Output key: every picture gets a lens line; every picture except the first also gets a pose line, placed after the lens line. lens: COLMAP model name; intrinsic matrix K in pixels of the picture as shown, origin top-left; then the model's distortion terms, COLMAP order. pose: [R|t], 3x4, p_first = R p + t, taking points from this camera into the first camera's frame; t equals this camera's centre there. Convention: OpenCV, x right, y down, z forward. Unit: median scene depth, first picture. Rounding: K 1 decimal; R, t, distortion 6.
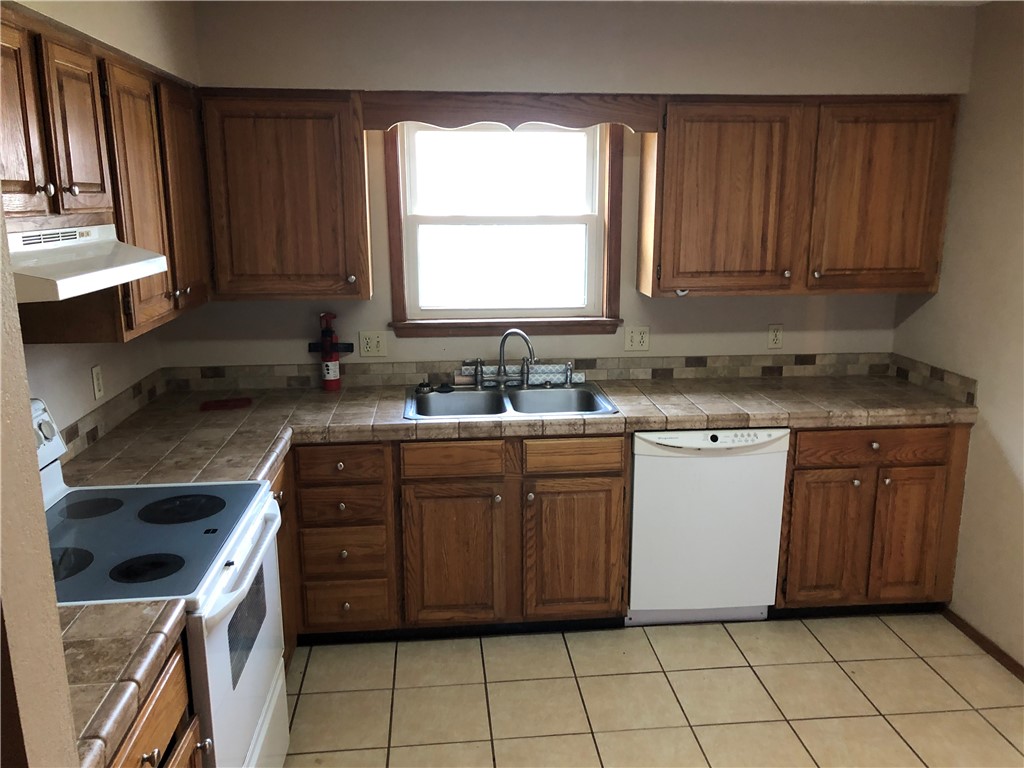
lens RADIAL K [[850.0, 0, 512.0], [0, 850.0, 384.0], [0, 0, 1]] dist [0.069529, -0.048816]
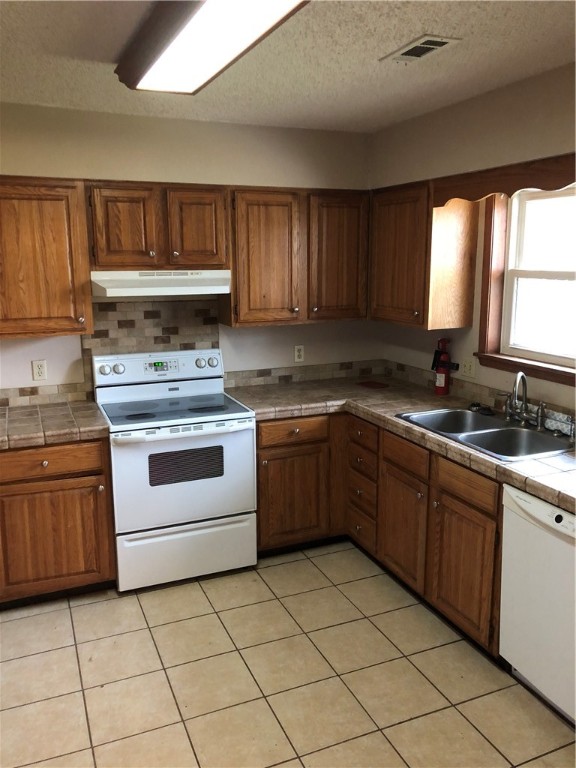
lens RADIAL K [[637.5, 0, 288.0], [0, 637.5, 384.0], [0, 0, 1]] dist [0.069529, -0.048816]
pose [[0.302728, 0.192457, -0.933443, 0.770408], [-0.199786, 0.970454, 0.135295, -0.113207], [0.931902, 0.145532, 0.332234, 0.474312]]
